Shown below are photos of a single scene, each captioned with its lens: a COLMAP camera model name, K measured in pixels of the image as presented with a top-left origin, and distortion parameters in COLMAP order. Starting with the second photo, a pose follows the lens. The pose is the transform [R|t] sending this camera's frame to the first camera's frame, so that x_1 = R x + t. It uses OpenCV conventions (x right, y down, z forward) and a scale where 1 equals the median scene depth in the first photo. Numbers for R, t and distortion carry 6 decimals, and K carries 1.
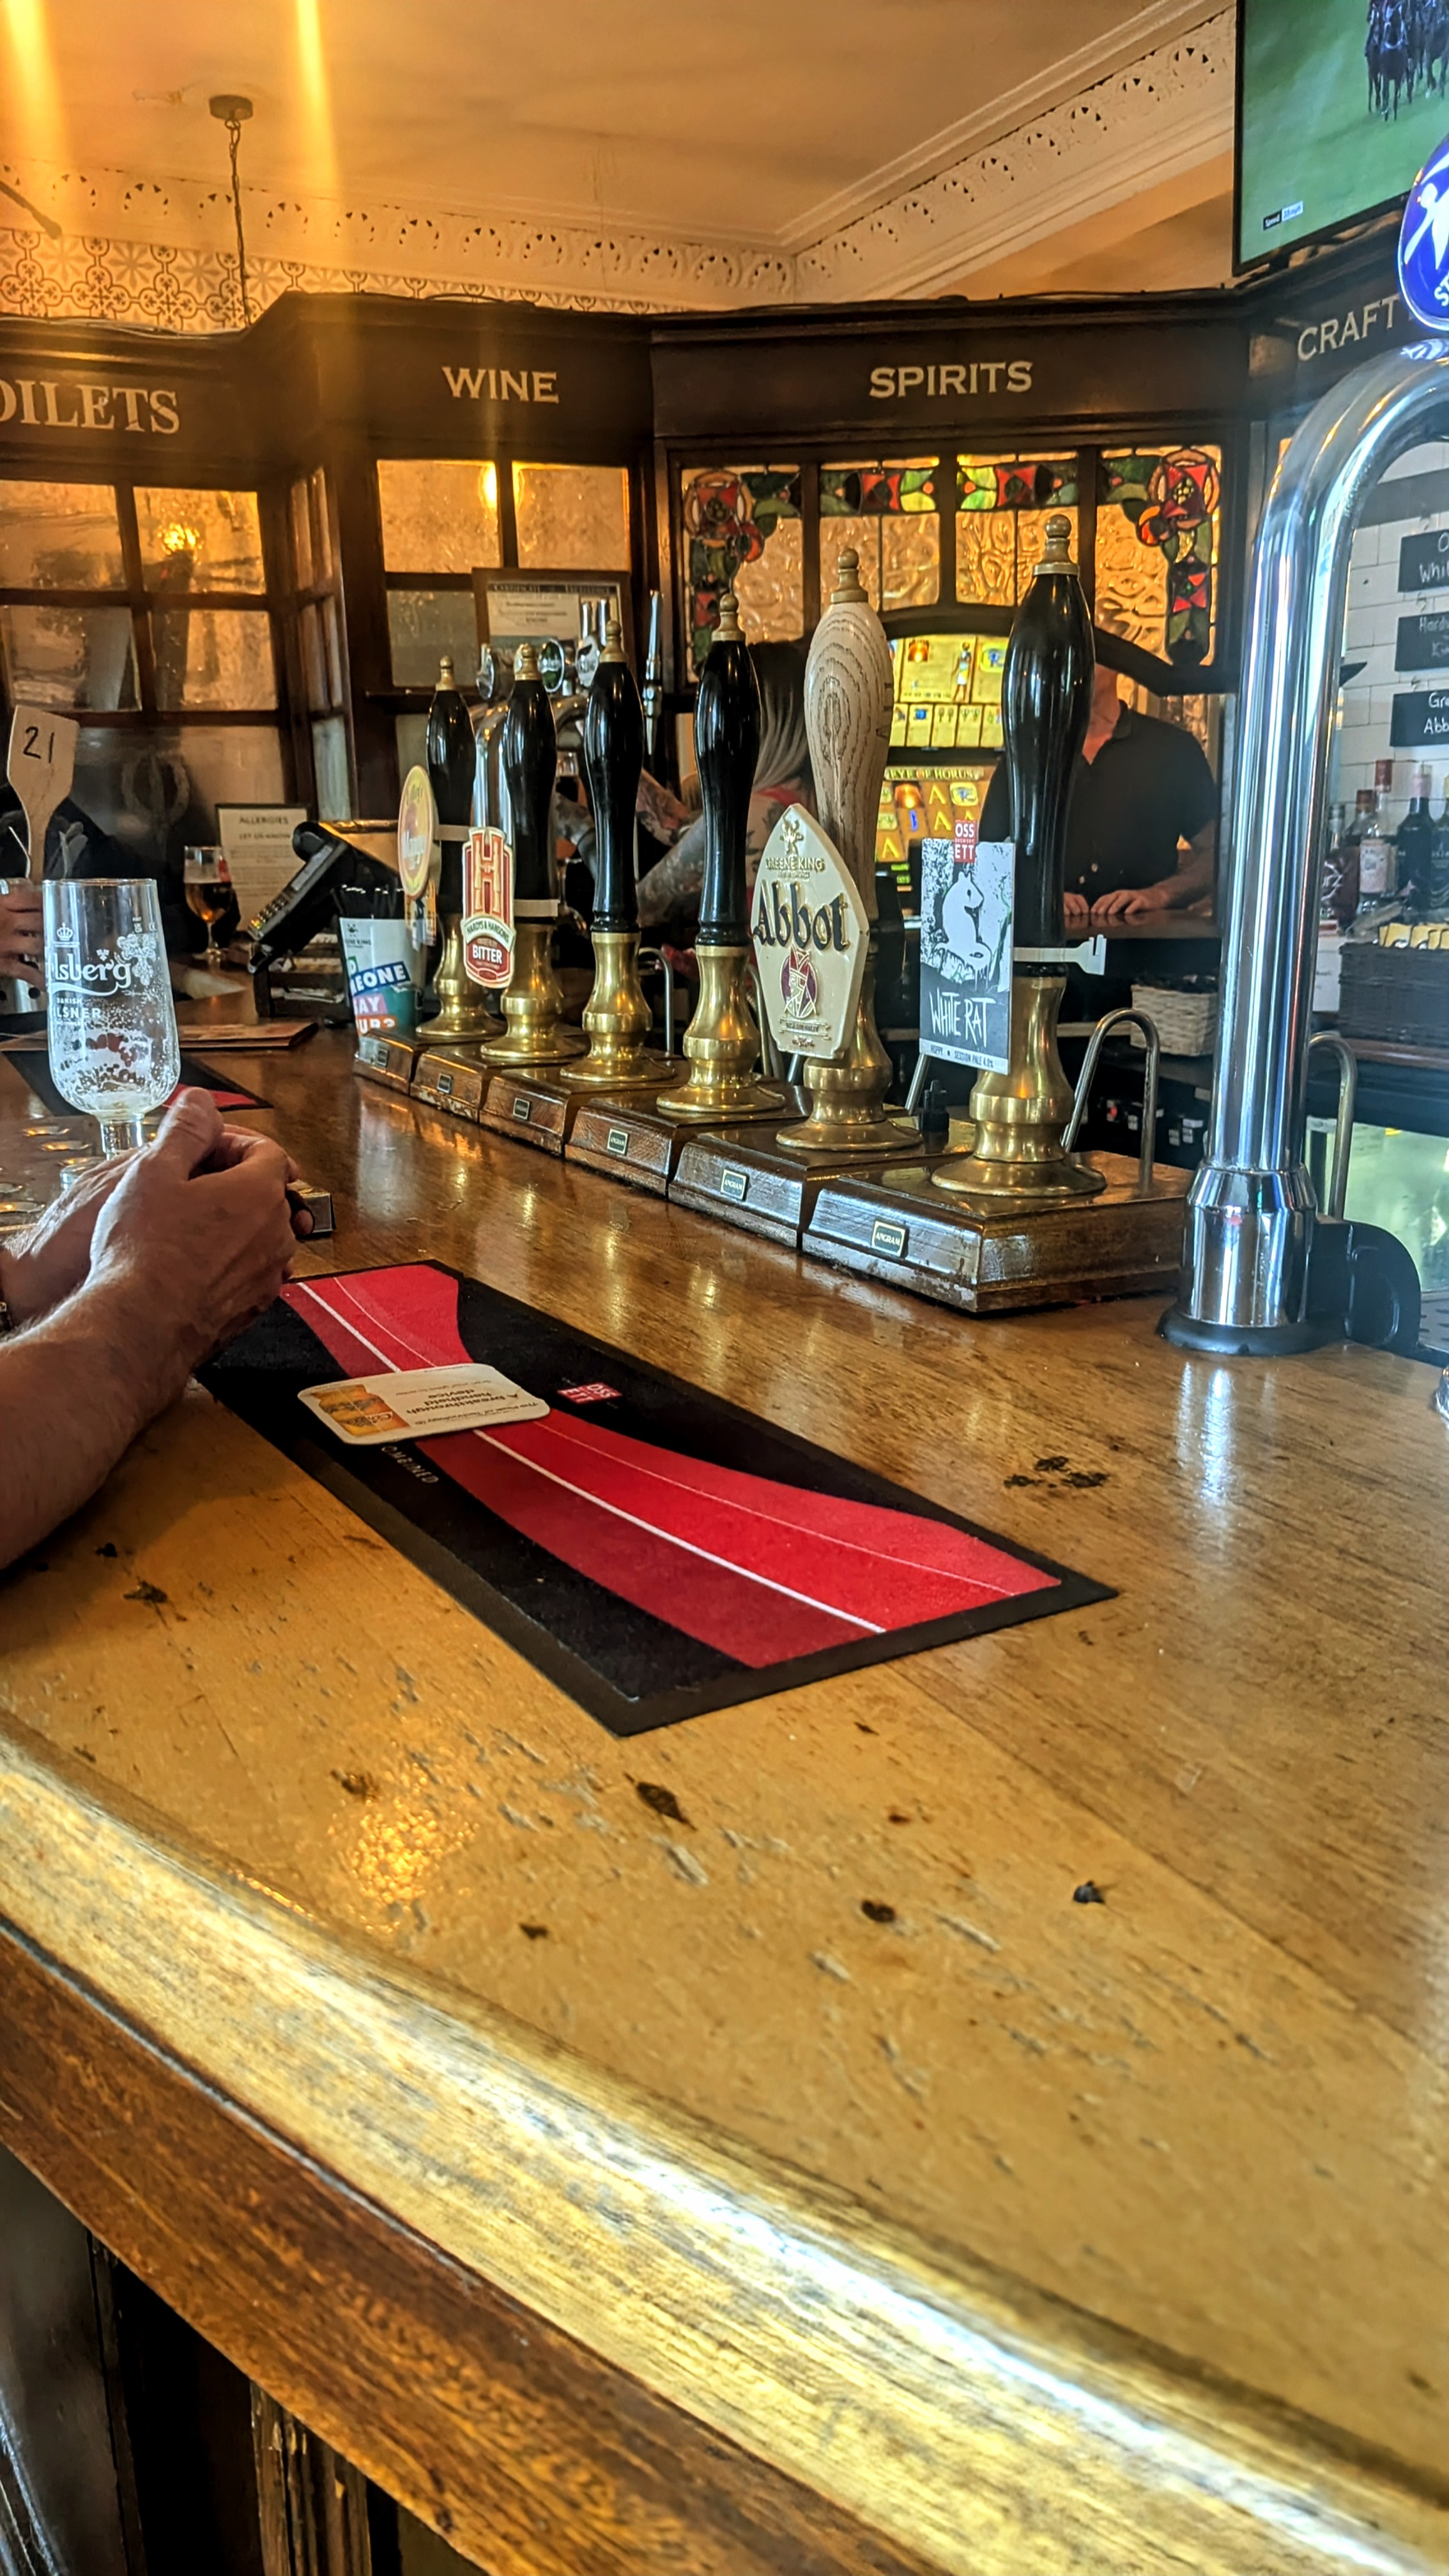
lens RADIAL K [[1756.7, 0, 724.5], [0, 1756.7, 1288.0], [0, 0, 1]] dist [-0.007791, -0.004201]
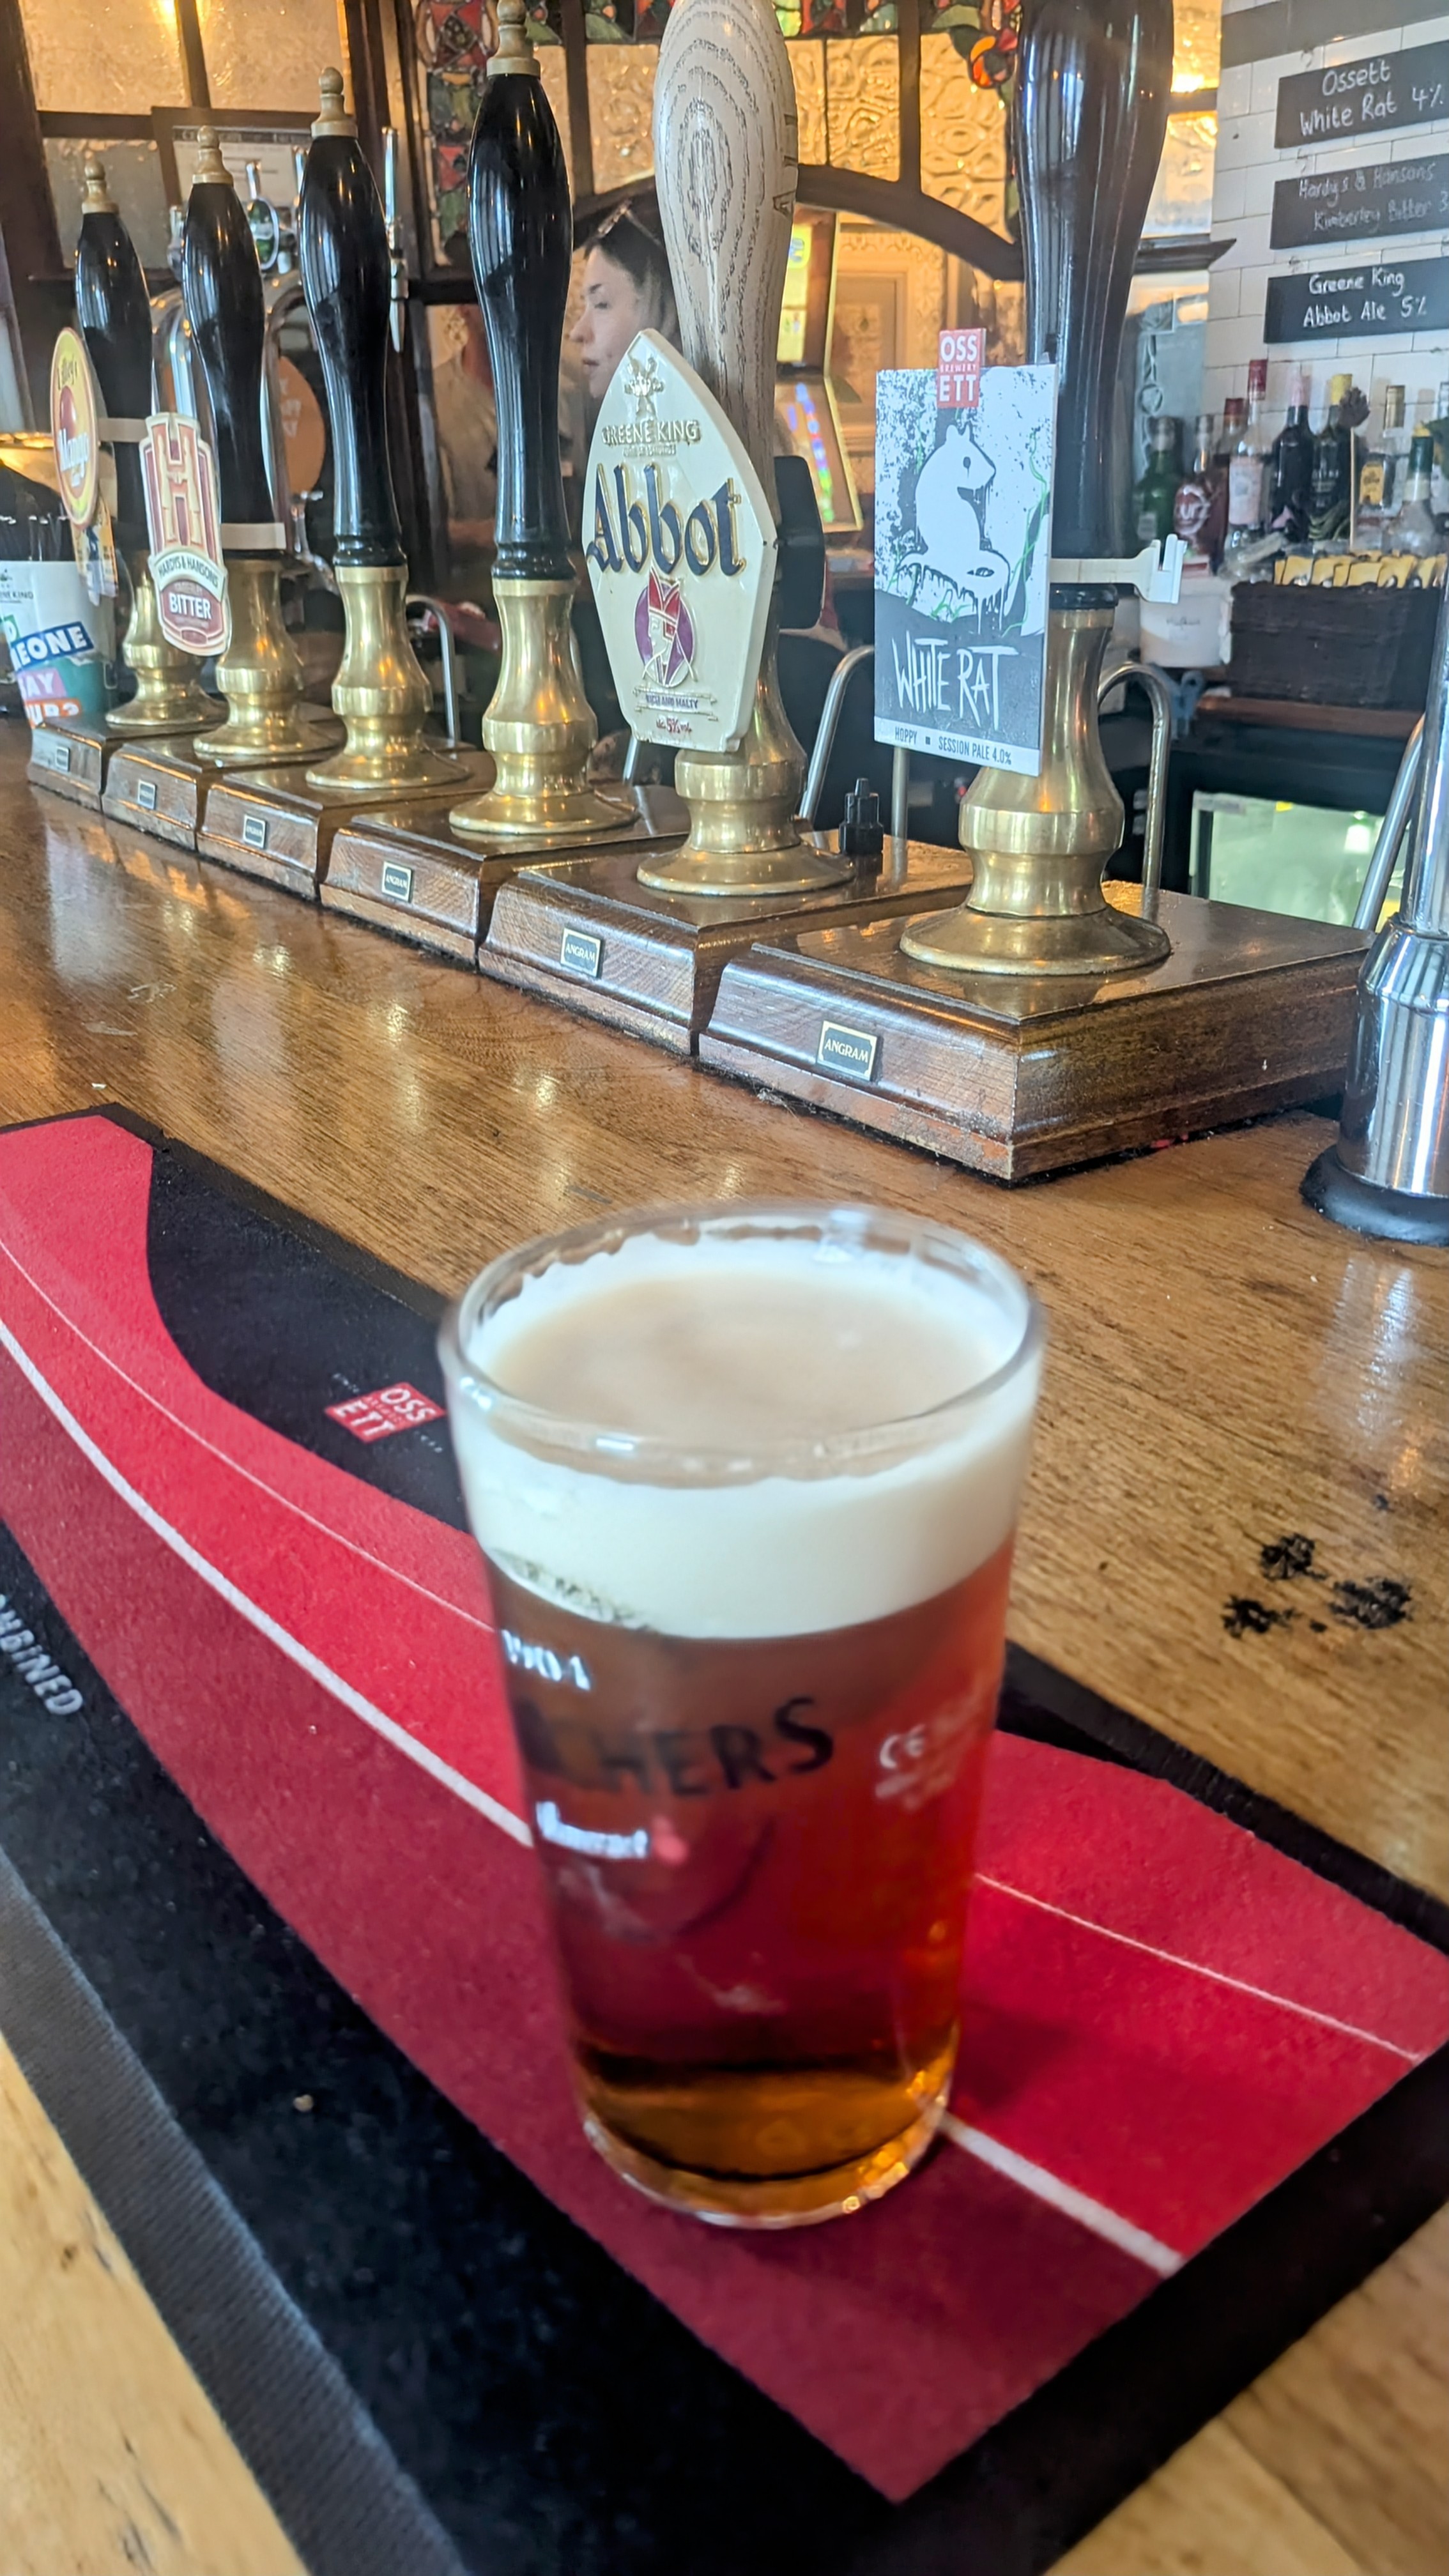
lens RADIAL K [[1756.7, 0, 724.5], [0, 1756.7, 1288.0], [0, 0, 1]] dist [-0.007791, -0.004201]
pose [[0.991959, -0.061914, 0.110378, -0.017478], [0.041472, 0.983029, 0.178700, -0.040522], [-0.119569, -0.172686, 0.977693, 0.259930]]
